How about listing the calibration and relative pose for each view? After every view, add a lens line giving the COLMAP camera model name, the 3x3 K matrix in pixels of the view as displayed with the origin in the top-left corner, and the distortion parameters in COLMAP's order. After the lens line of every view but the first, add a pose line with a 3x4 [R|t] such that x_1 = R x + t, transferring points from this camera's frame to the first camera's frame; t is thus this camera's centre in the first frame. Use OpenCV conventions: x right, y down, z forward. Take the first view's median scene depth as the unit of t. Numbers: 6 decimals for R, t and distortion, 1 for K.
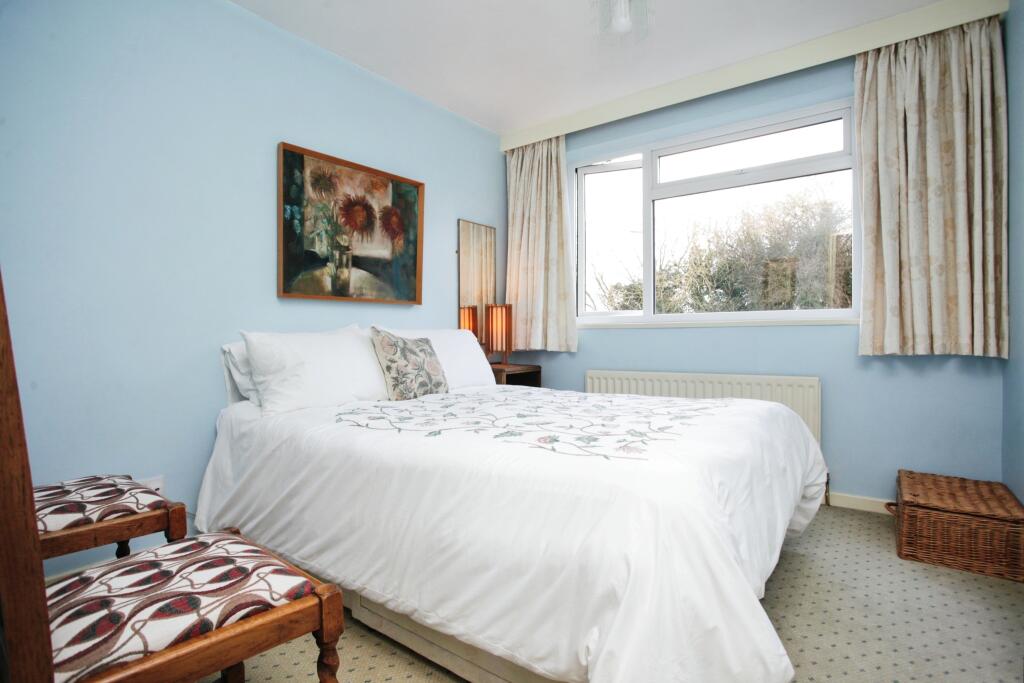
lens RADIAL K [[513.5, 0, 512.0], [0, 513.5, 336.0], [0, 0, 1]] dist [-0.002299, -0.000020]
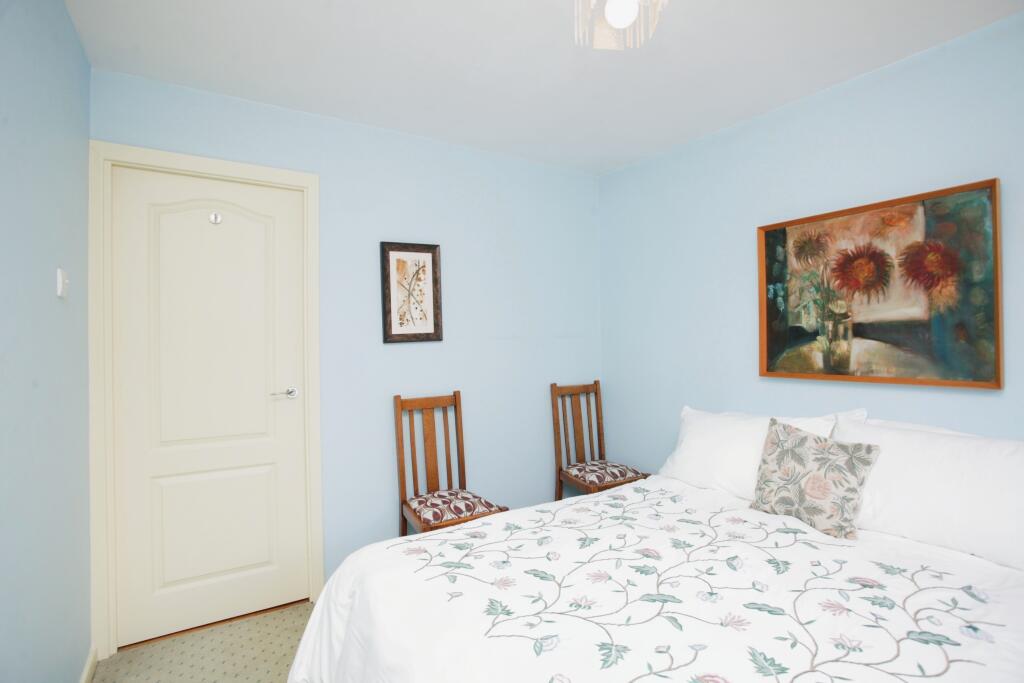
lens RADIAL K [[513.5, 0, 511.2], [0, 513.5, 342.3], [0, 0, 1]] dist [-0.002299, -0.000020]
pose [[-0.325764, 0.018921, -0.945262, 0.637914], [0.014288, 0.999784, 0.015089, -0.151867], [0.945343, -0.008591, -0.325964, 0.781664]]
